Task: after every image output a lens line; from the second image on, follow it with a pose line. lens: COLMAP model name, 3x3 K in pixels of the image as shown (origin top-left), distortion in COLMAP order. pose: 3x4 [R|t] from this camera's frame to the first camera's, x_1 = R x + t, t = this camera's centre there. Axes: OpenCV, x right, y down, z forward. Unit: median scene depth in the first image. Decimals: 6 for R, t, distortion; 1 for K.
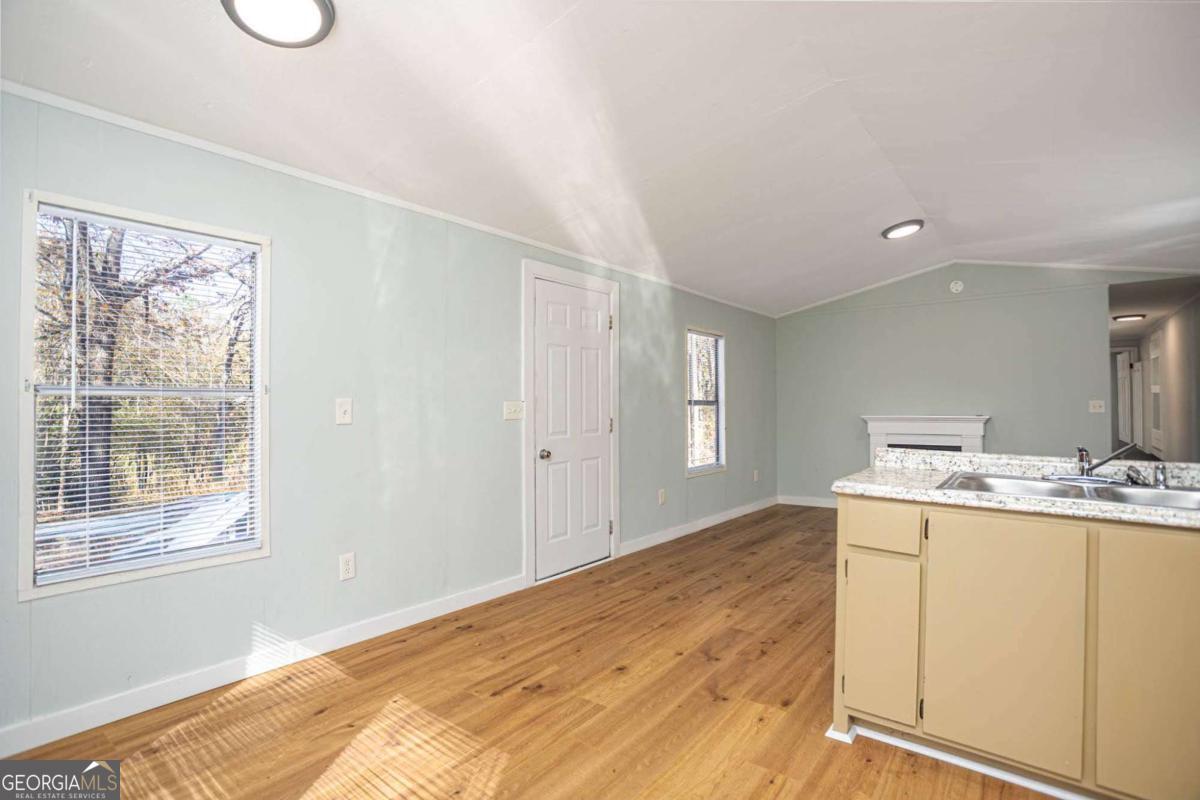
lens RADIAL K [[600.9, 0, 600.0], [0, 600.9, 400.0], [0, 0, 1]] dist [-0.053868, 0.000072]
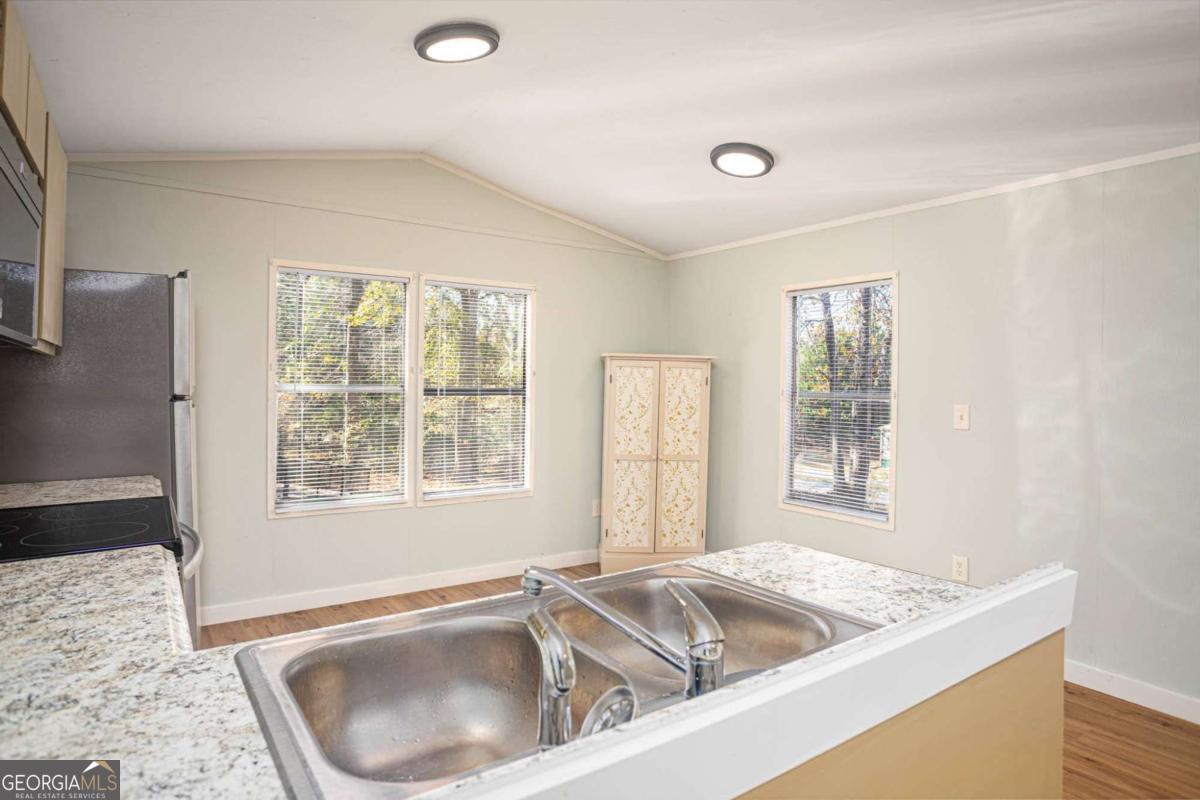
lens RADIAL K [[663.1, 0, 600.0], [0, 663.1, 400.0], [0, 0, 1]] dist [-0.085017, 0.000001]
pose [[-0.308542, 0.015805, -0.951080, 0.810951], [-0.009564, 0.999760, 0.019716, -0.026226], [0.951163, 0.015179, -0.308316, 0.753424]]
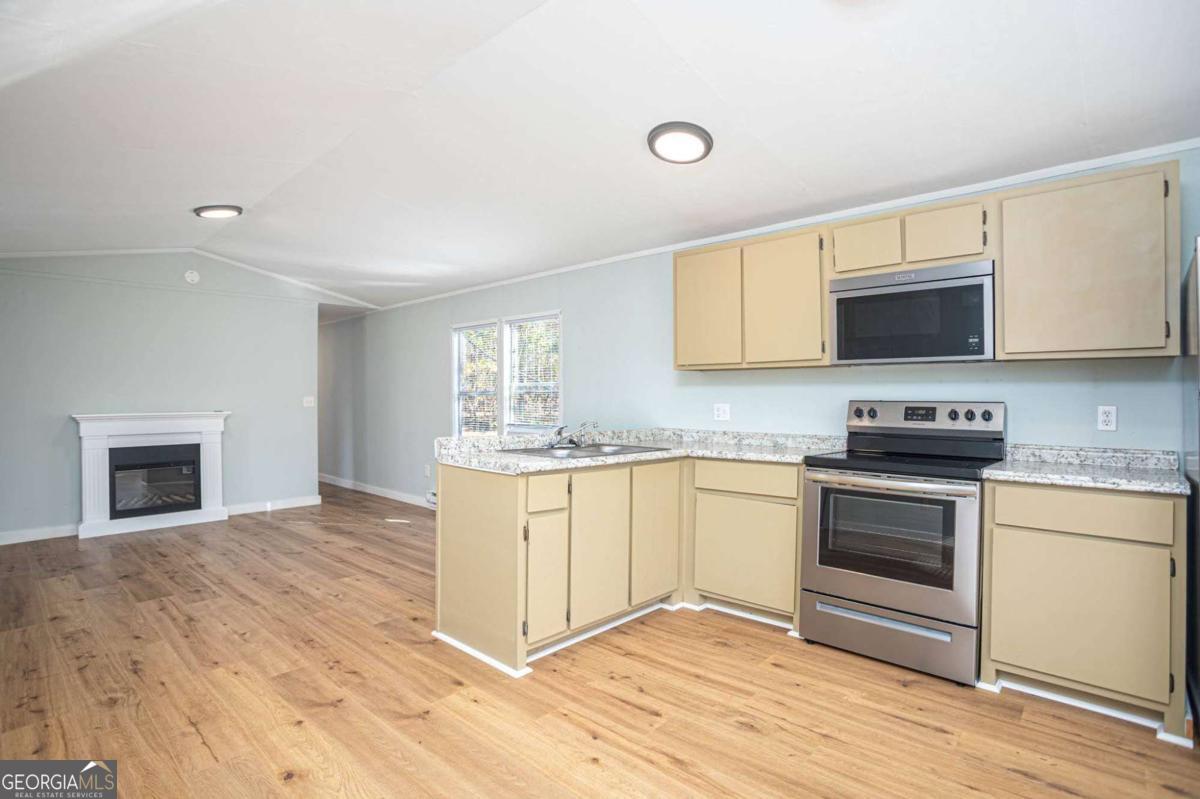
lens RADIAL K [[587.1, 0, 620.6], [0, 587.1, 392.3], [0, 0, 1]] dist [-0.075021, 0.027637]
pose [[0.057794, 0.012004, 0.998256, -0.561154], [-0.005956, 0.999914, -0.011679, 0.002834], [-0.998311, -0.005270, 0.057861, 0.521958]]
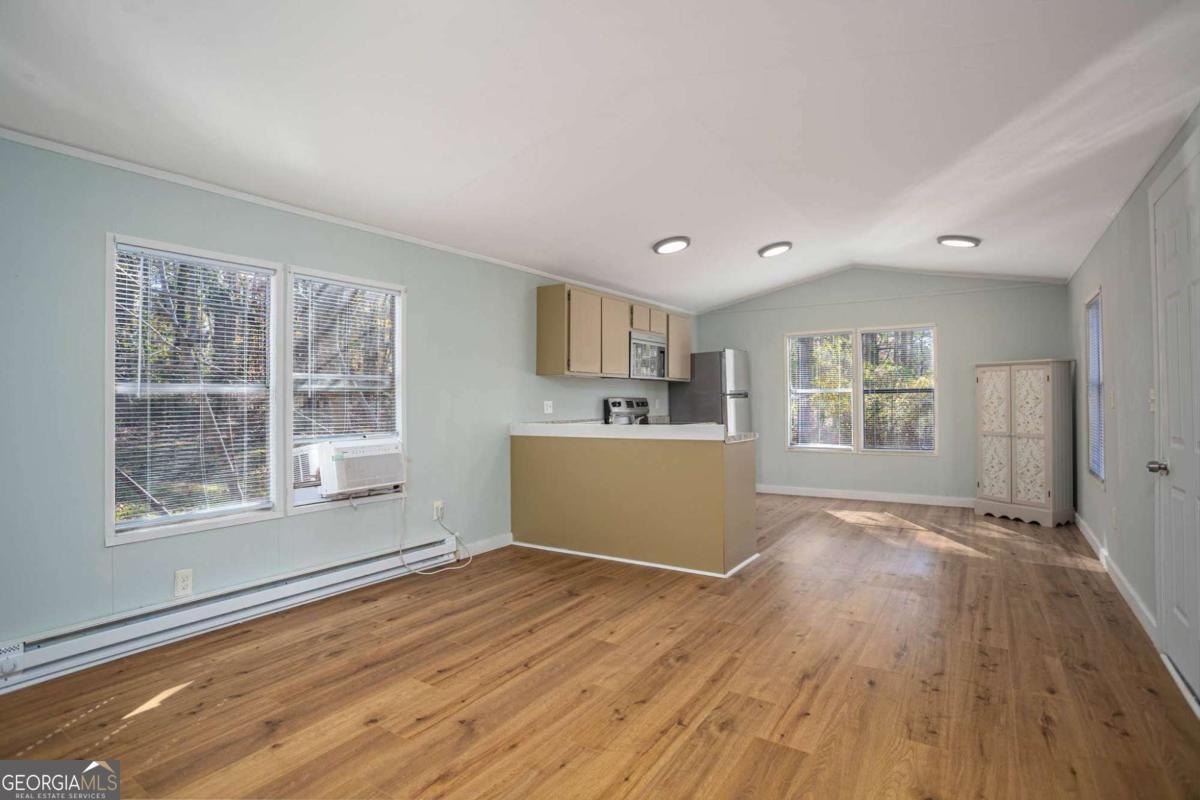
lens RADIAL K [[591.5, 0, 600.0], [0, 591.5, 400.0], [0, 0, 1]] dist [-0.030973, 0.000384]
pose [[-0.997478, 0.008940, -0.070417, 0.781822], [0.009227, 0.999950, -0.003755, 0.018029], [0.070380, -0.004395, -0.997511, 2.184715]]
